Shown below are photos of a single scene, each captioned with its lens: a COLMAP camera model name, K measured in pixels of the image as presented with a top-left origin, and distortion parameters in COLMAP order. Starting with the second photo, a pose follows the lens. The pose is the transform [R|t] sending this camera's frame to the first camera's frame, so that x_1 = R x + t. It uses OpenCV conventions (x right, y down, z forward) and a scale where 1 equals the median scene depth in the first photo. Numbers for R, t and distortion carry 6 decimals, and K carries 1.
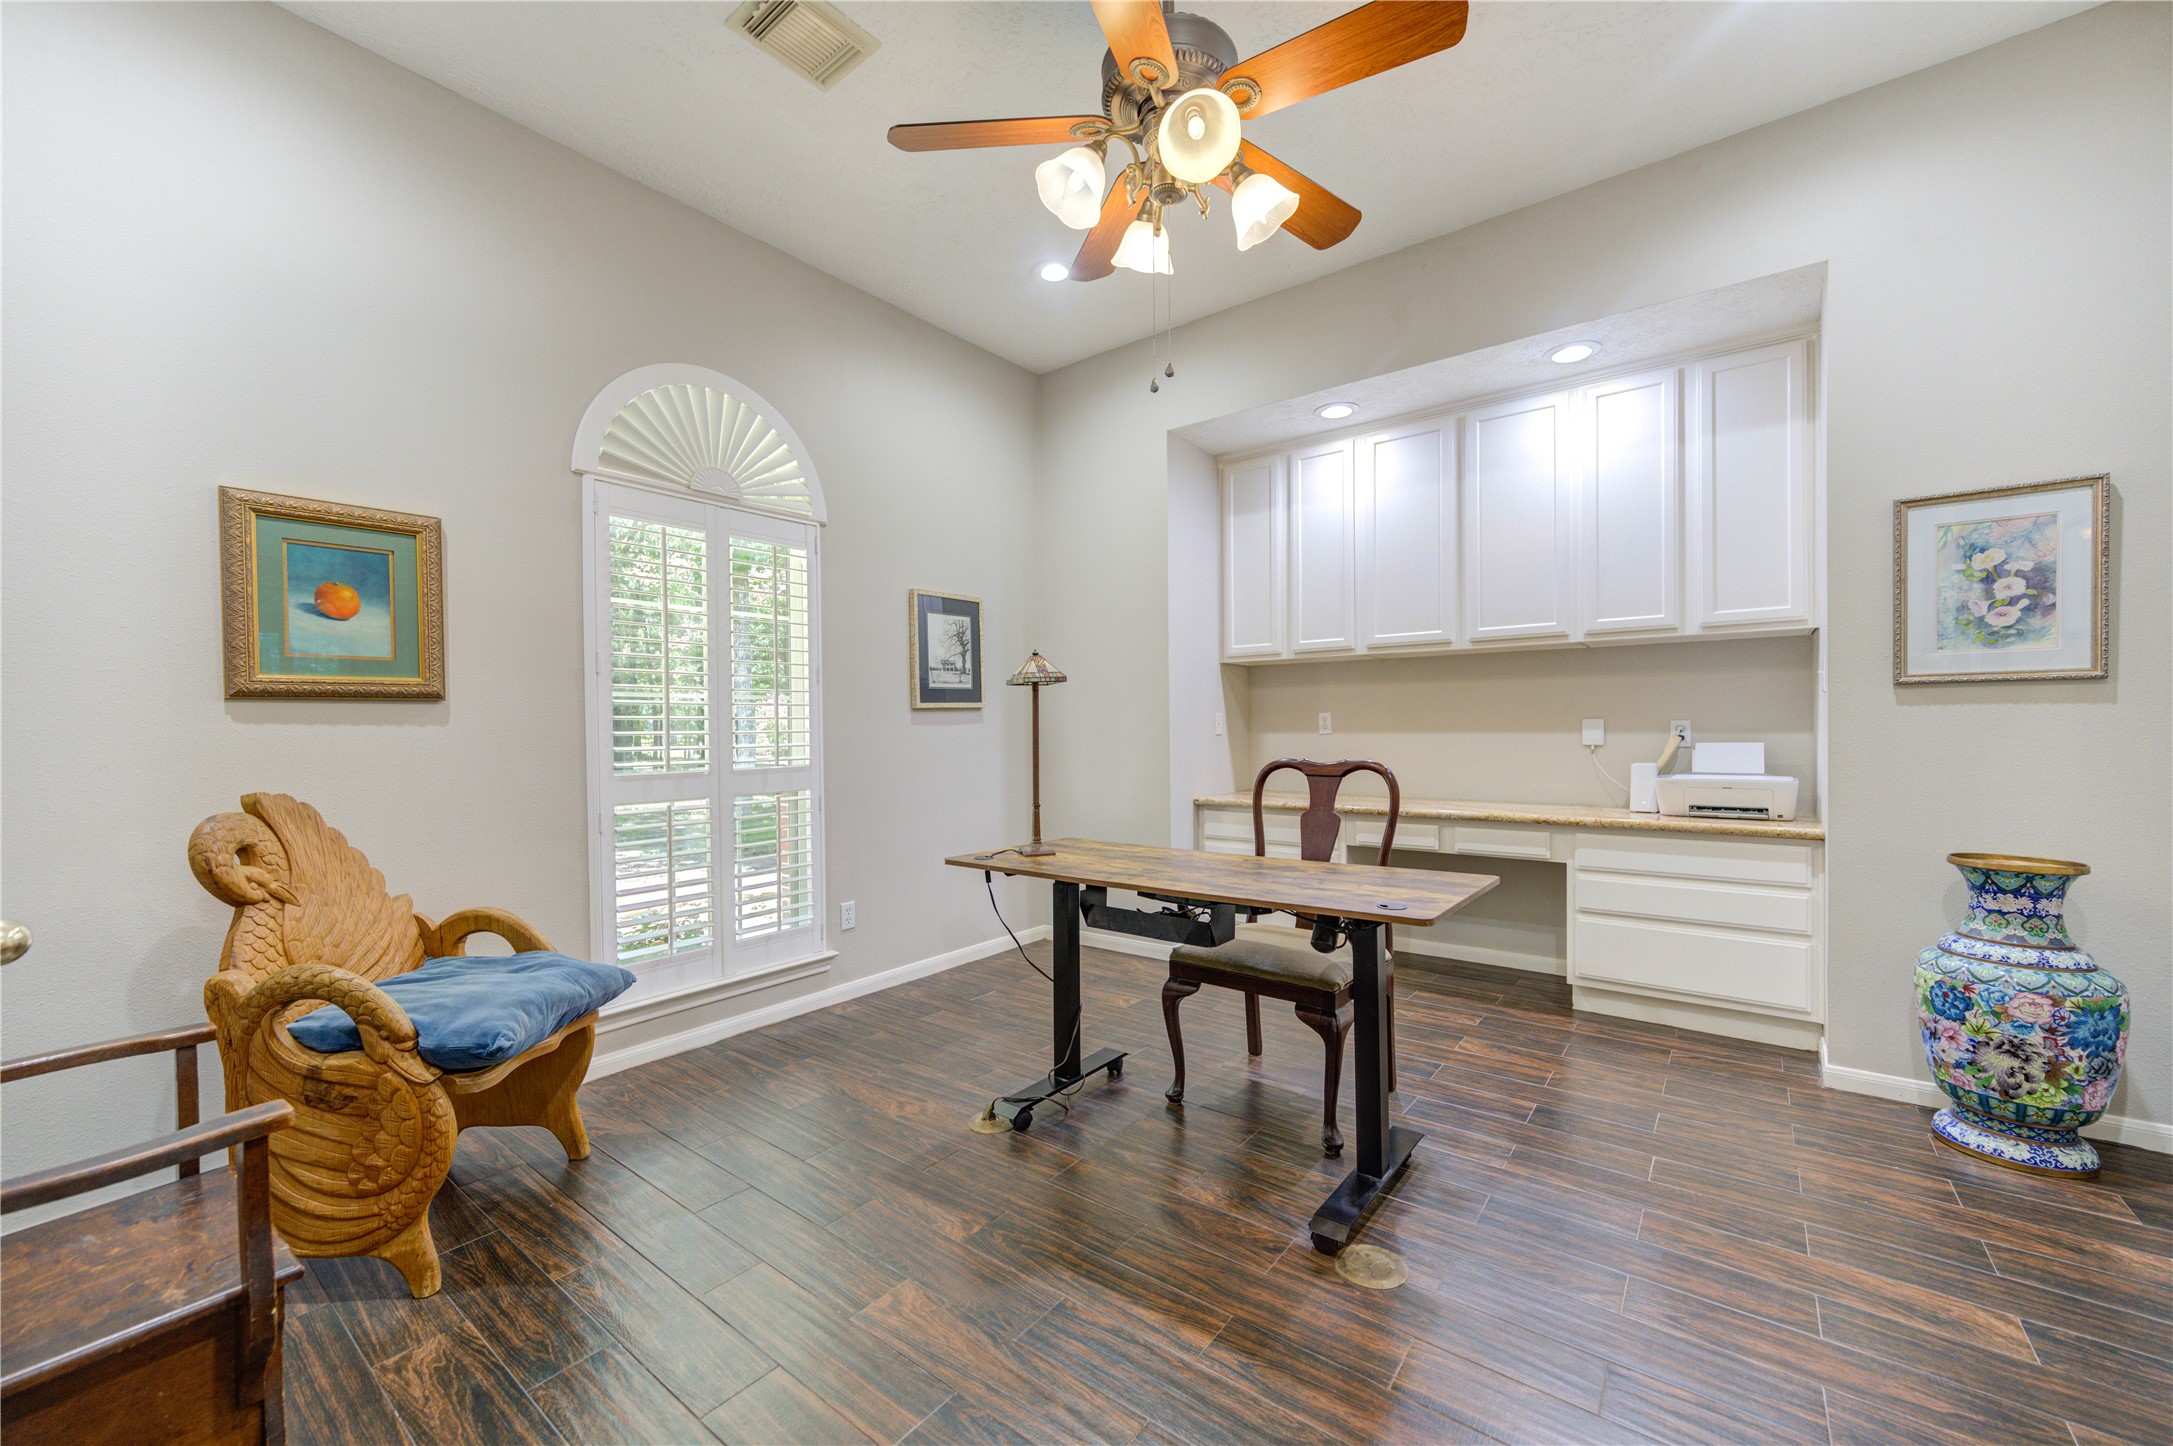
lens RADIAL K [[853.0, 0, 1095.9], [0, 853.0, 733.1], [0, 0, 1]] dist [0.001527, 0.000143]
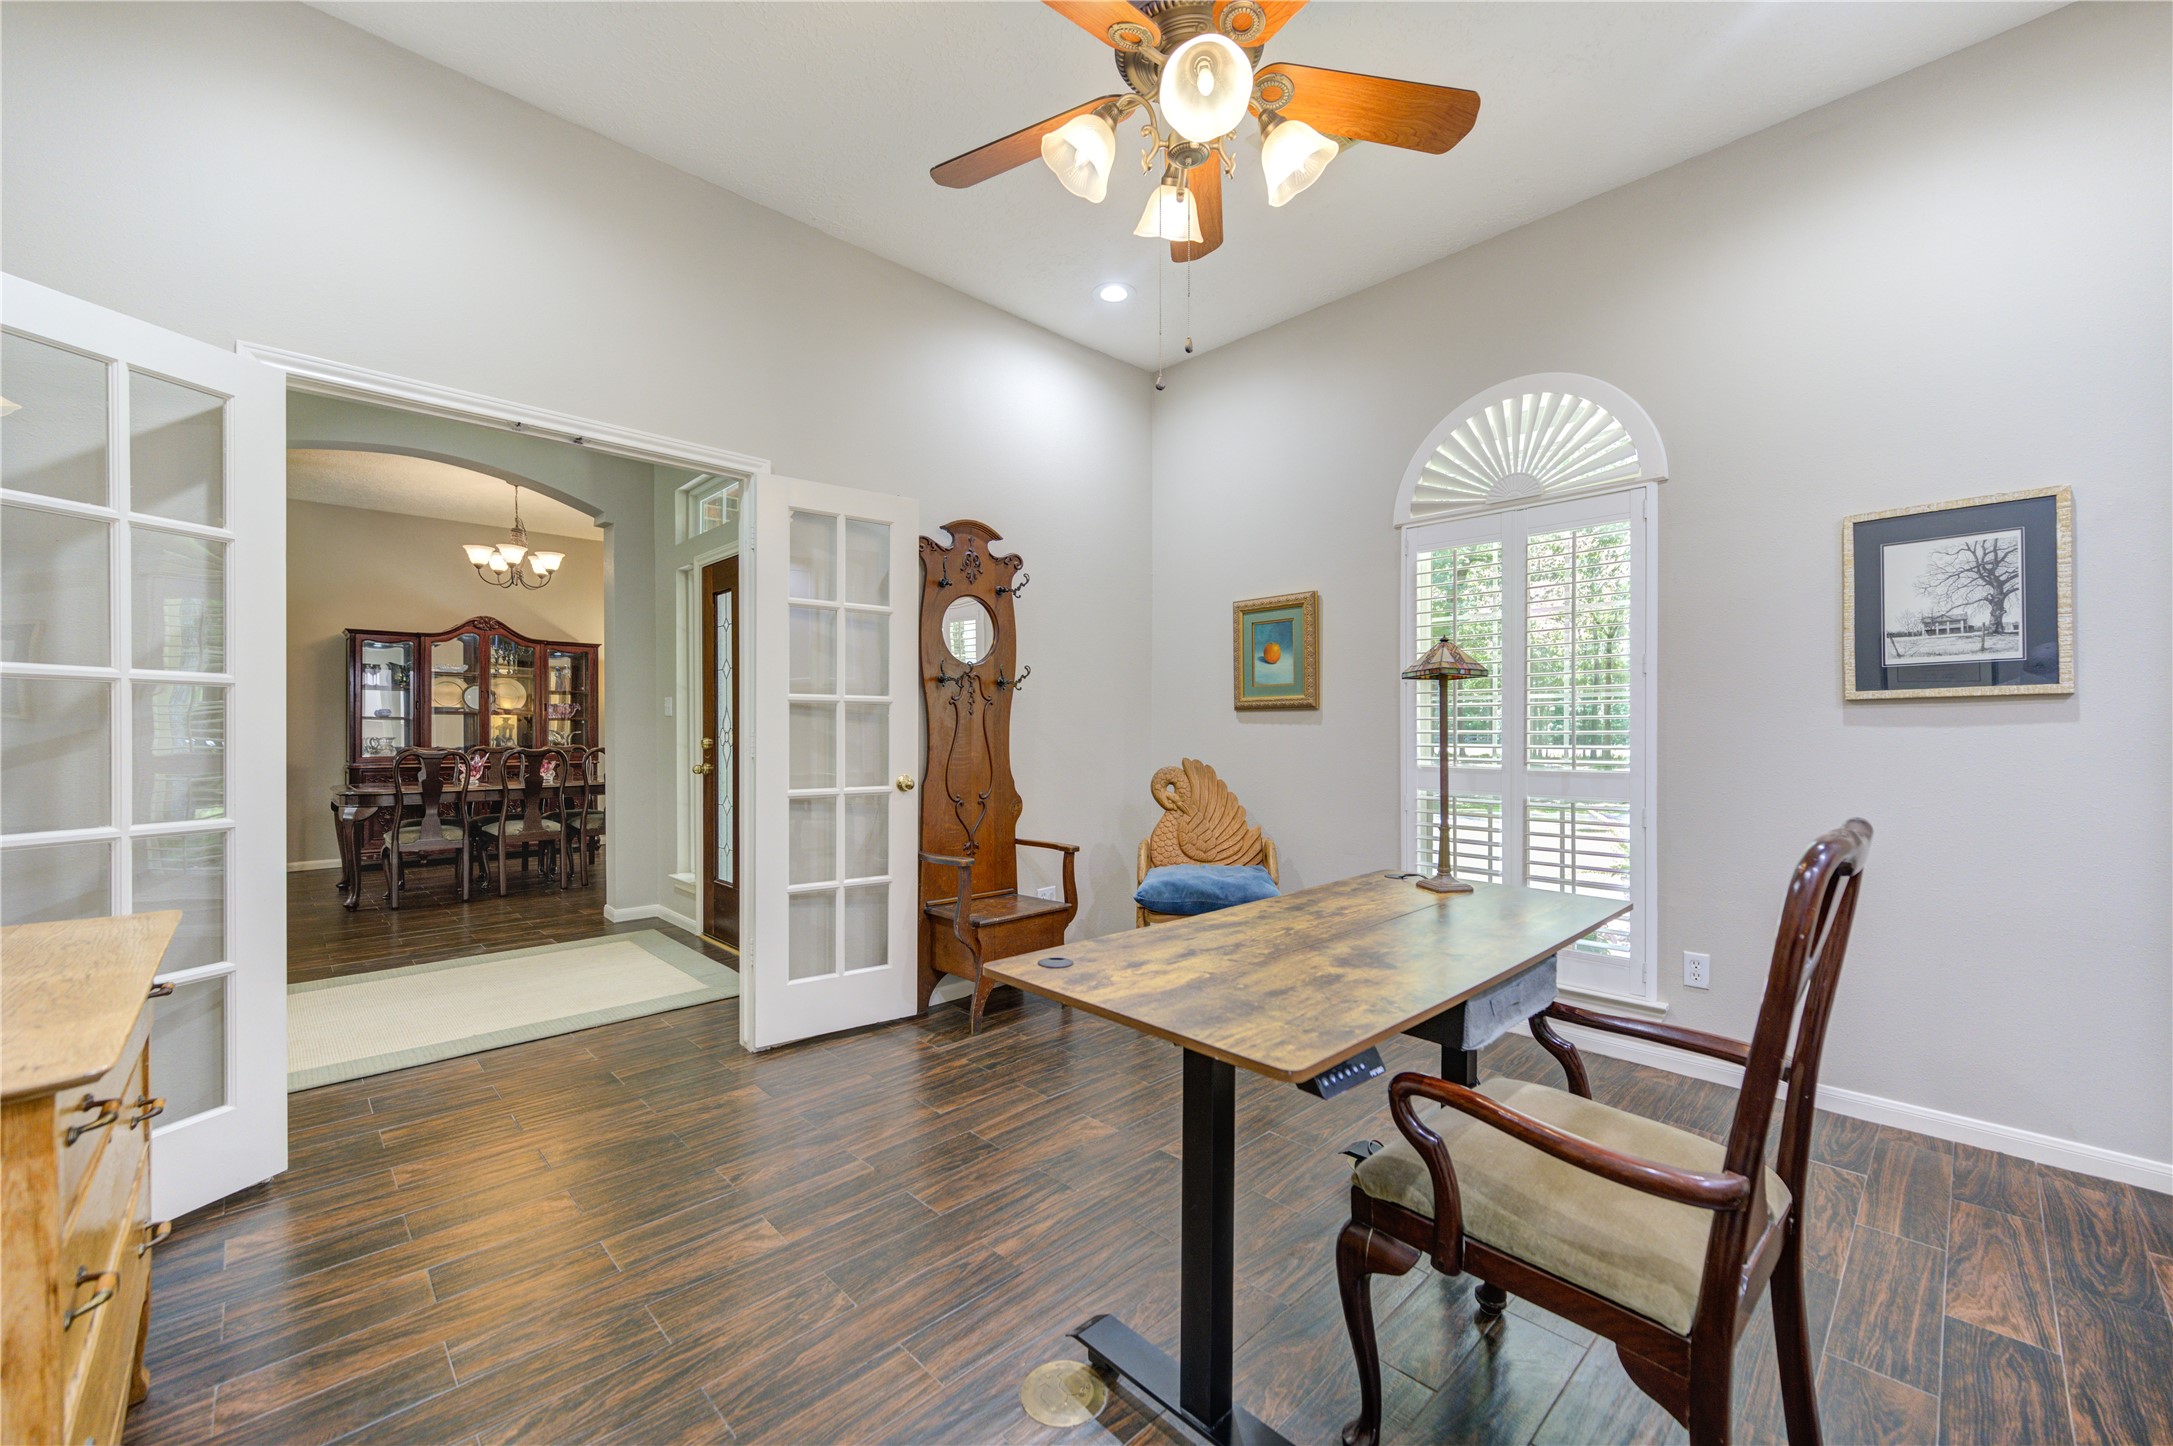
lens RADIAL K [[853.0, 0, 1095.9], [0, 853.0, 733.1], [0, 0, 1]] dist [0.001527, 0.000143]
pose [[-0.144421, 0.013293, -0.989427, 0.573272], [-0.007938, 0.999862, 0.014592, -0.009600], [0.989485, 0.009961, -0.144295, 0.584760]]
